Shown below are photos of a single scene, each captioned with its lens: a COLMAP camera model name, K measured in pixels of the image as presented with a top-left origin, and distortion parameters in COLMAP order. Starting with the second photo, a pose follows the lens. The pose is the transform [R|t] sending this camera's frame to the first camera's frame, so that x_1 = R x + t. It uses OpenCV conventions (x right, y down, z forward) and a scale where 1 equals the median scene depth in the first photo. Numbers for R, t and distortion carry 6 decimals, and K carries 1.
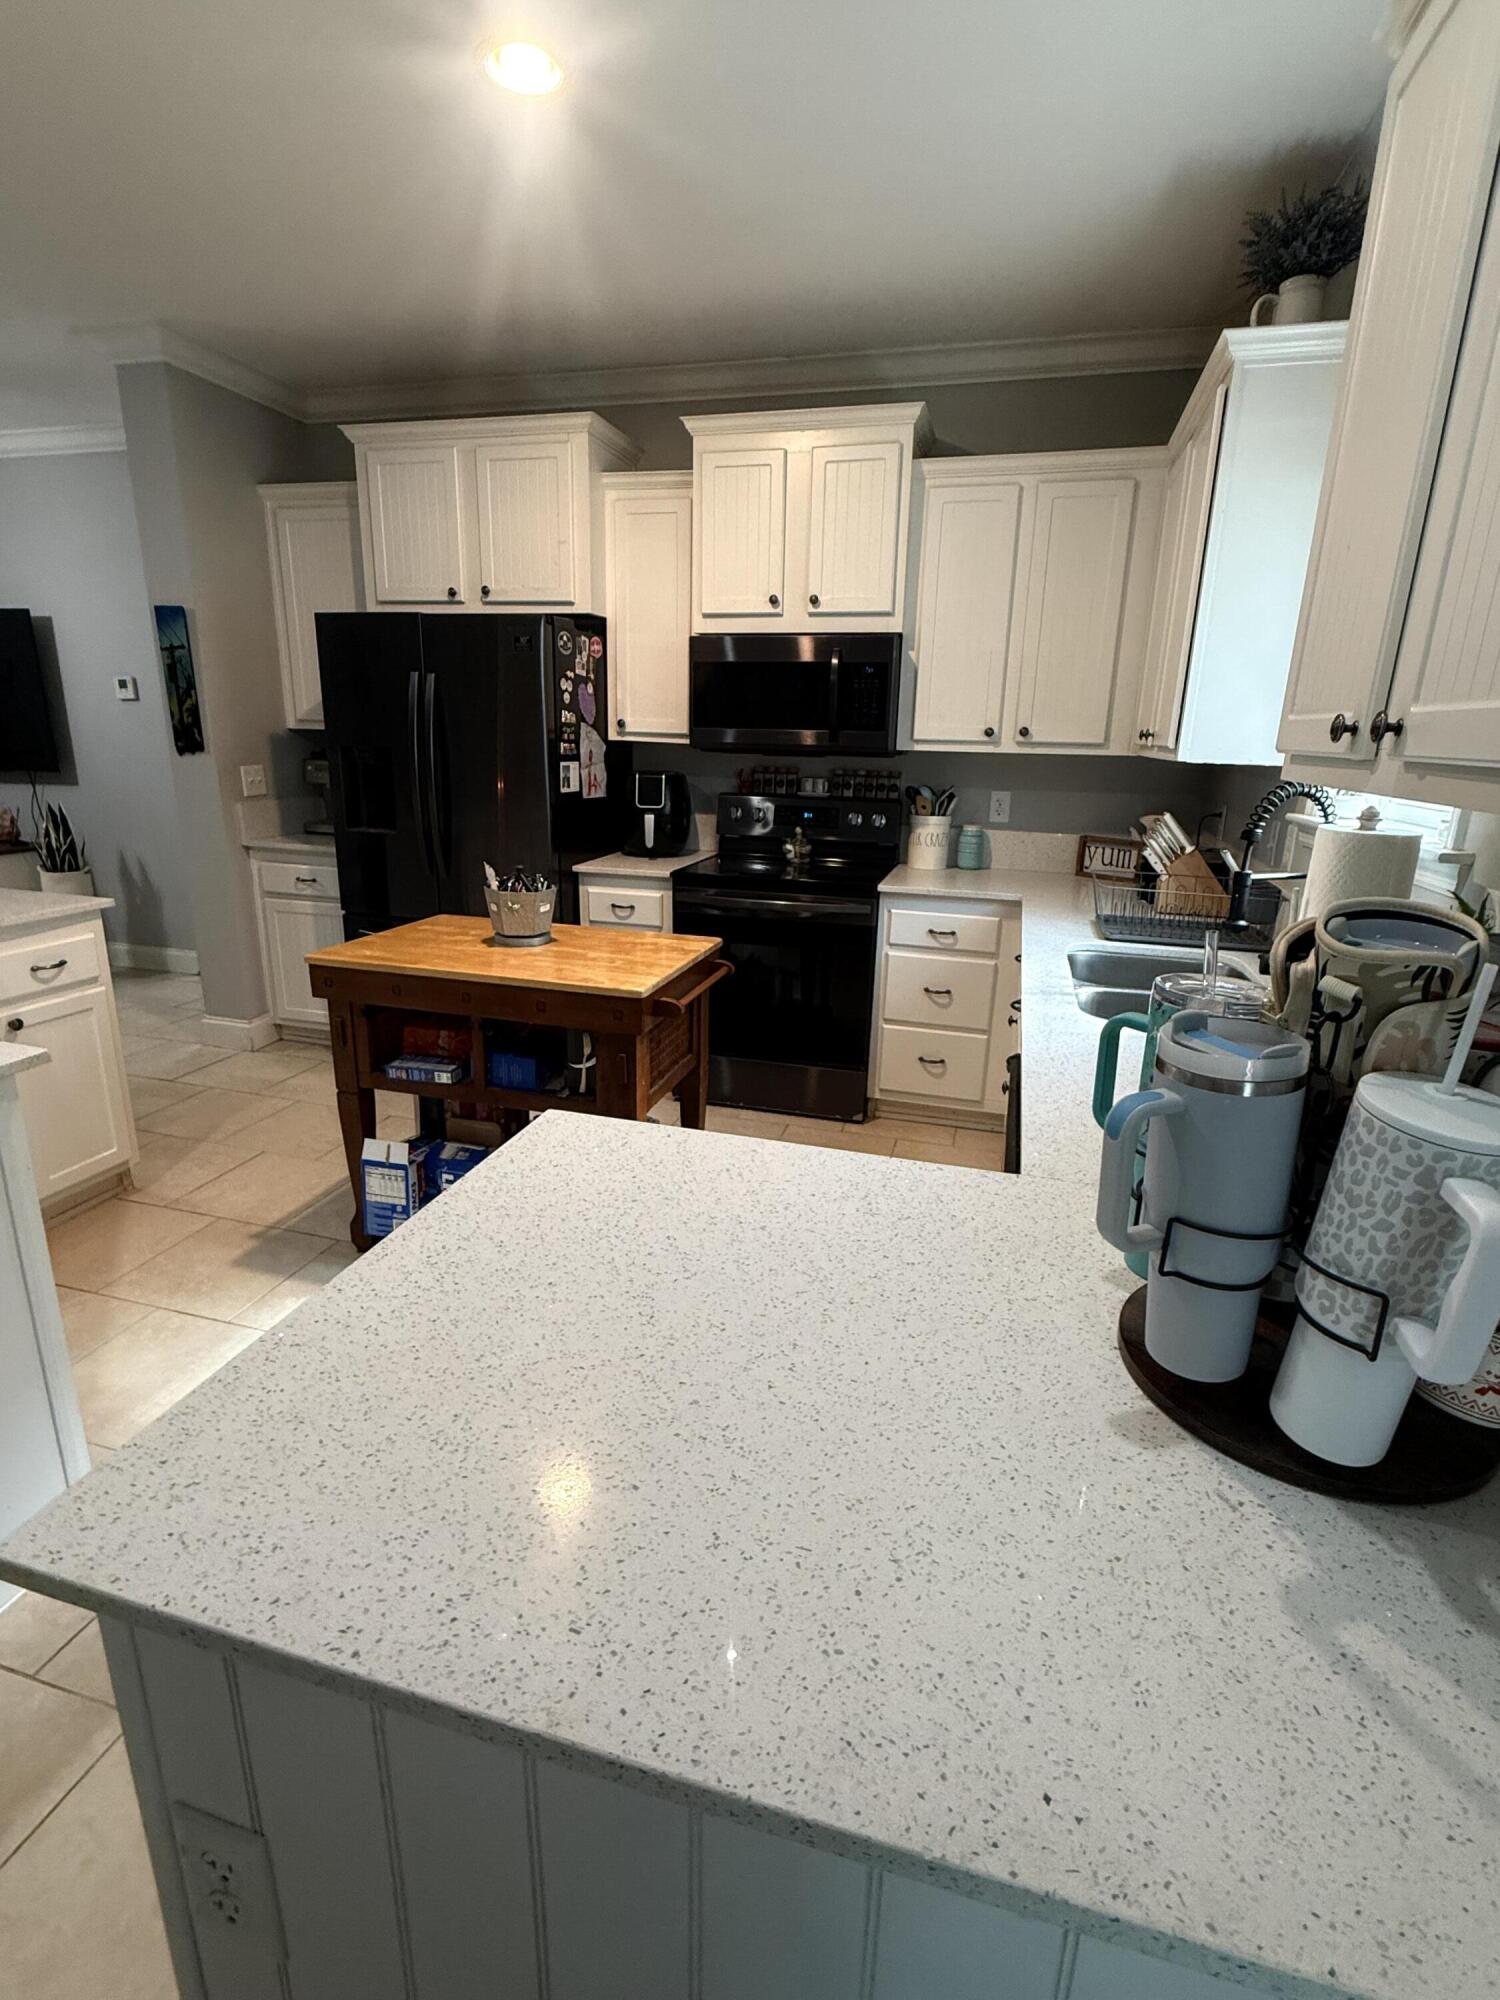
lens RADIAL K [[955.3, 0, 753.2], [0, 955.3, 1000.4], [0, 0, 1]] dist [0.002411, -0.001073]
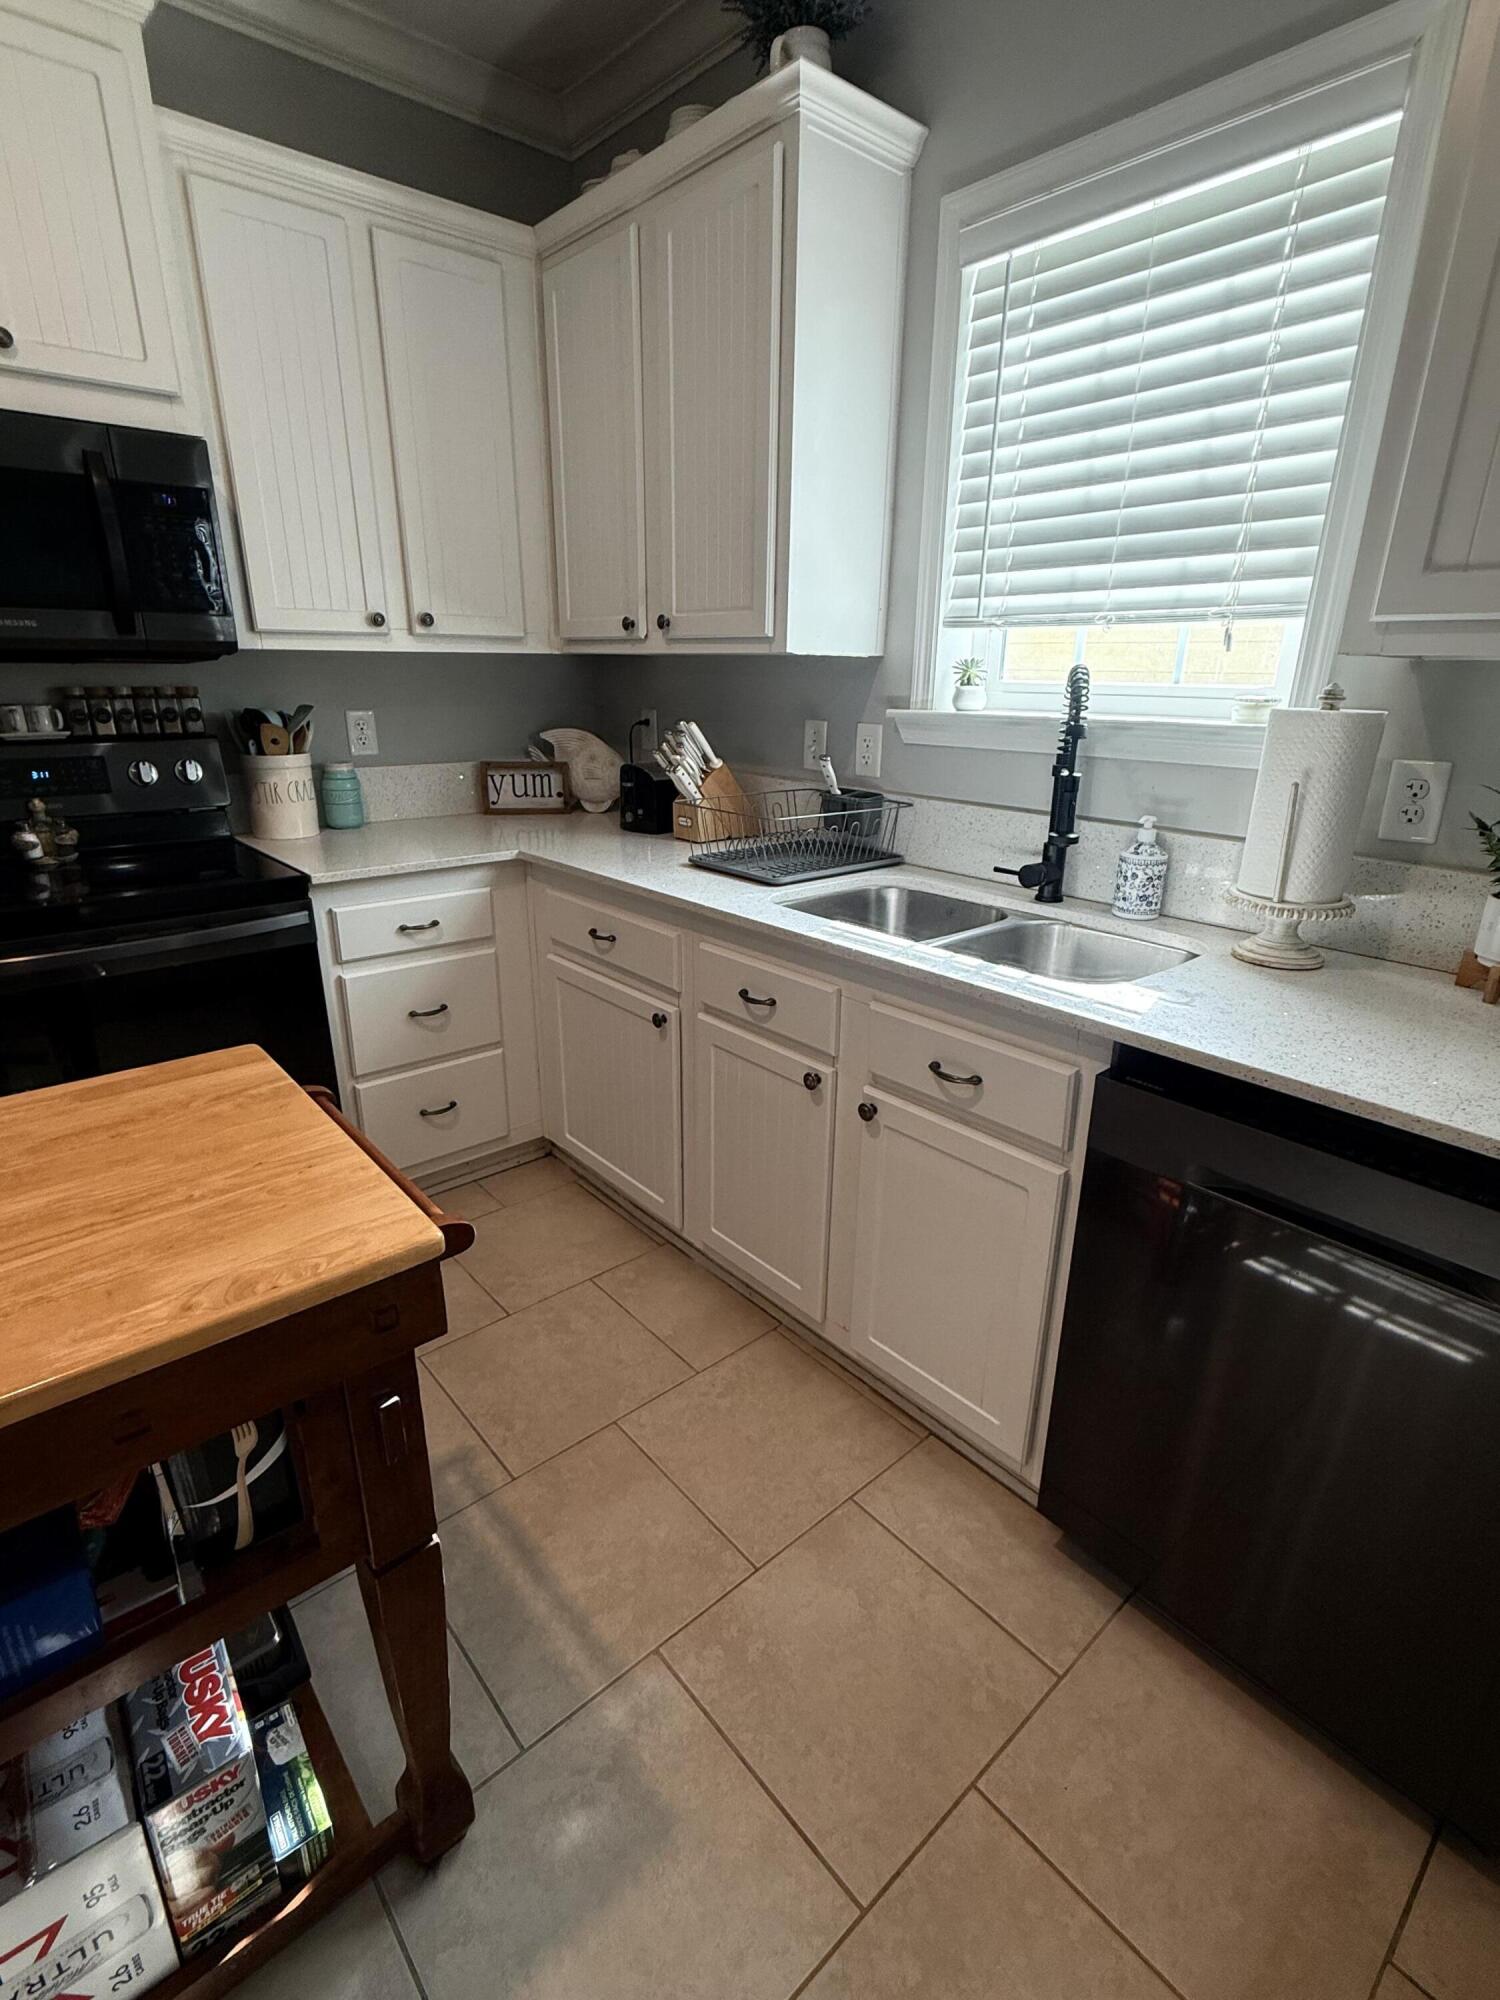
lens RADIAL K [[955.3, 0, 760.2], [0, 955.3, 999.0], [0, 0, 1]] dist [0.002411, -0.001073]
pose [[0.547875, -0.291862, 0.783996, -0.207854], [0.227528, 0.953825, 0.196083, -0.097066], [-0.805024, 0.070952, 0.588984, 0.406099]]
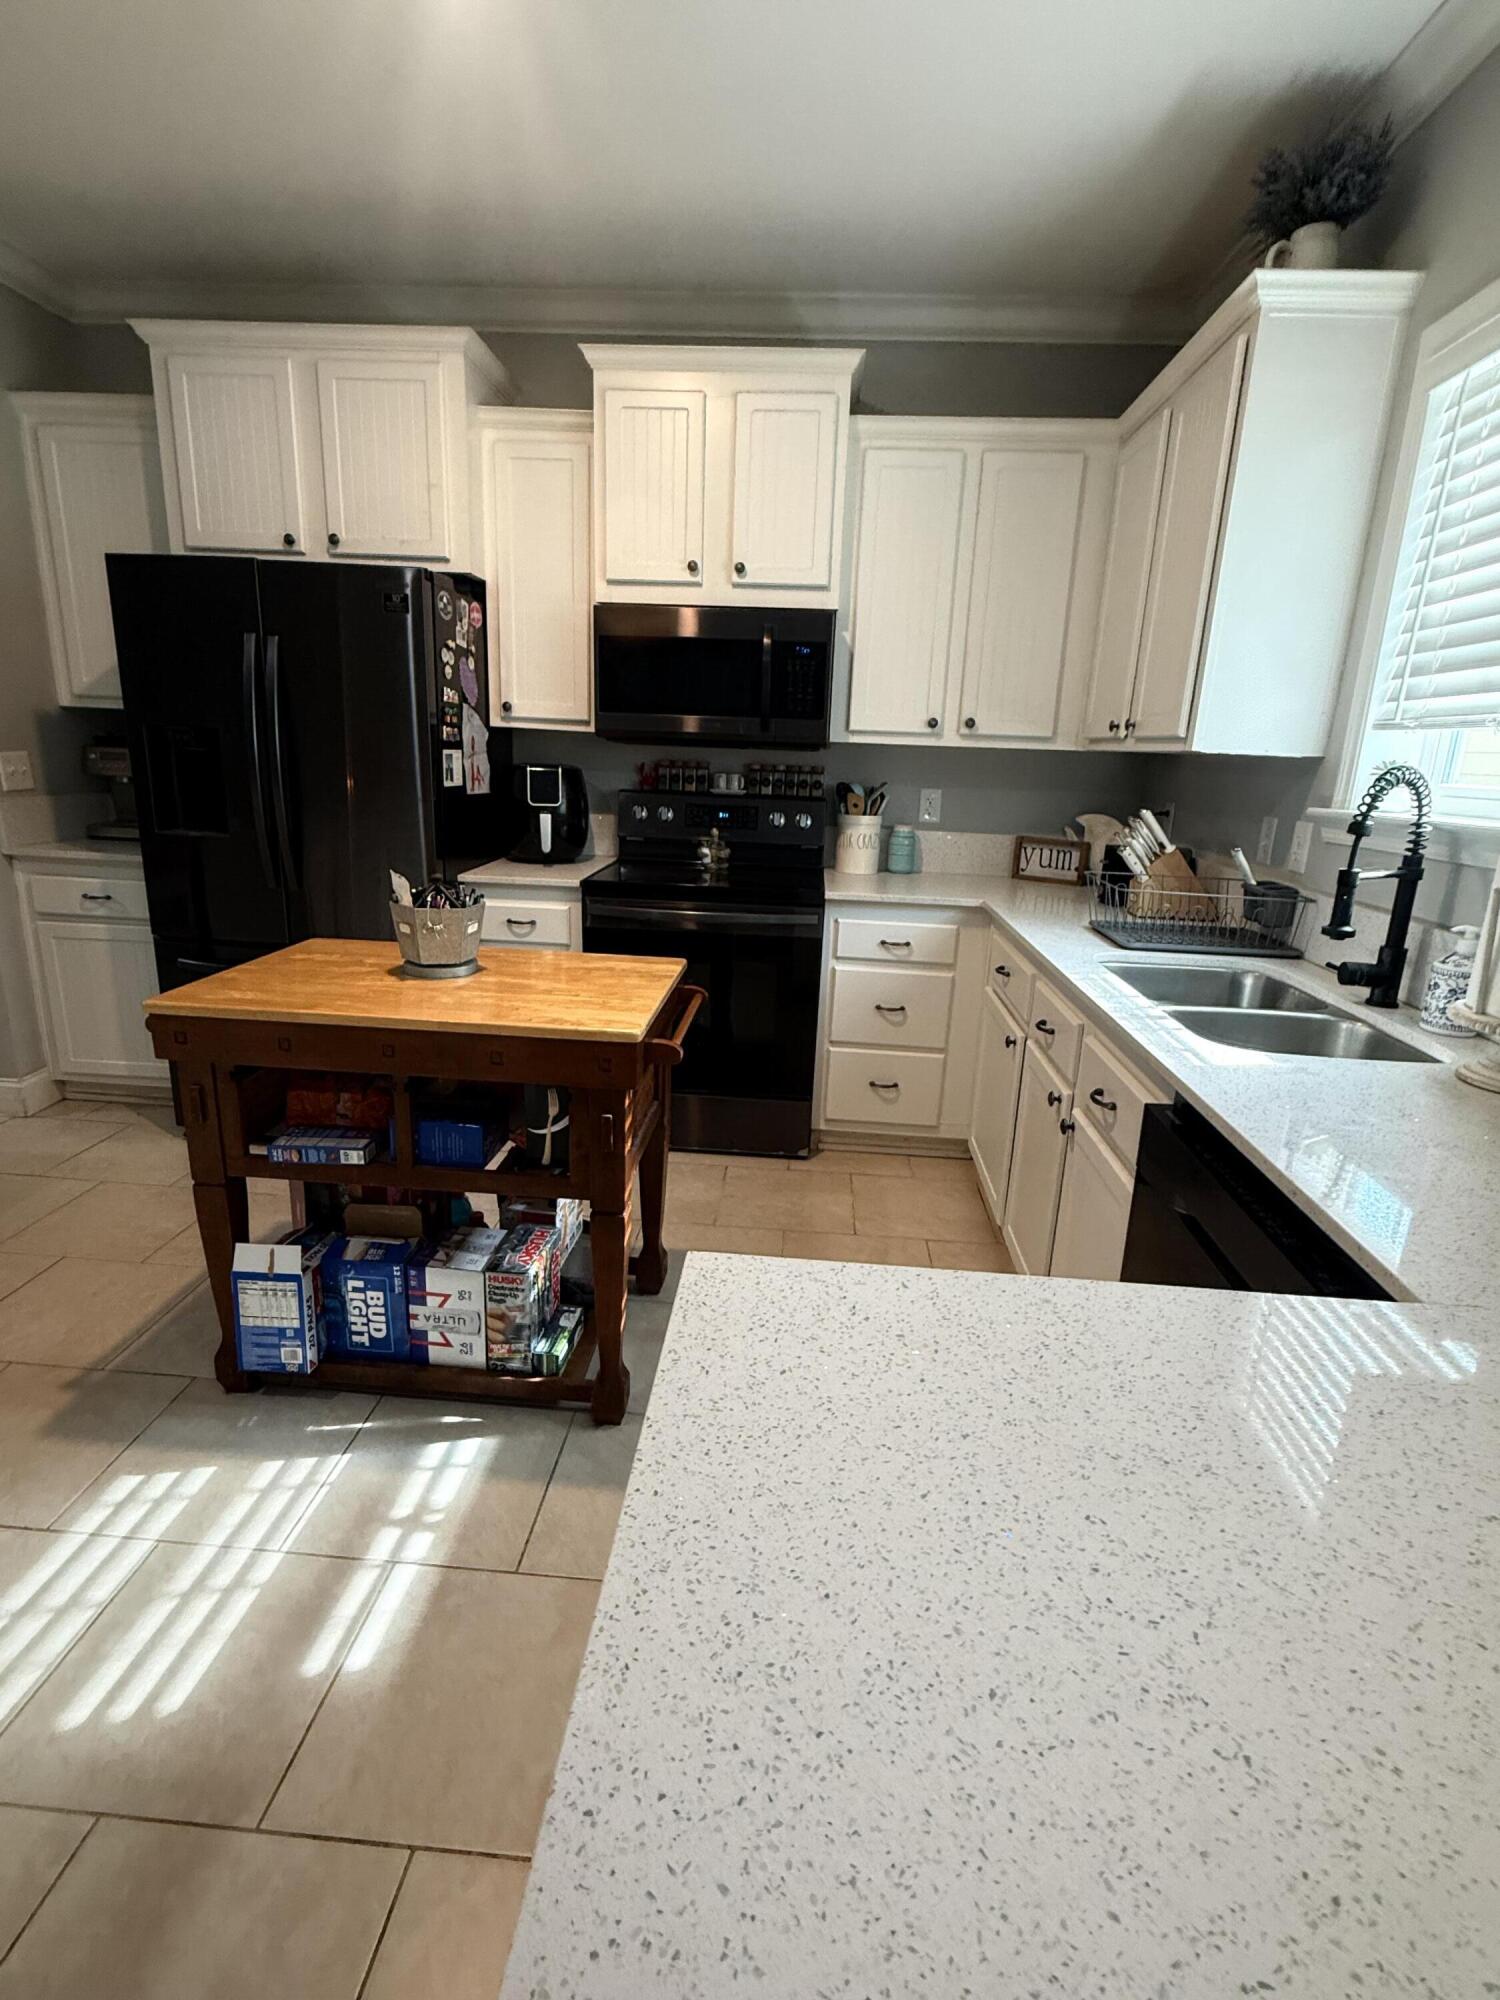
lens RADIAL K [[955.3, 0, 754.6], [0, 955.3, 1002.2], [0, 0, 1]] dist [0.002411, -0.001073]
pose [[0.979480, -0.038675, 0.197795, -0.110711], [0.039852, 0.999204, -0.001968, -0.018683], [-0.197561, 0.009810, 0.980241, 0.139049]]
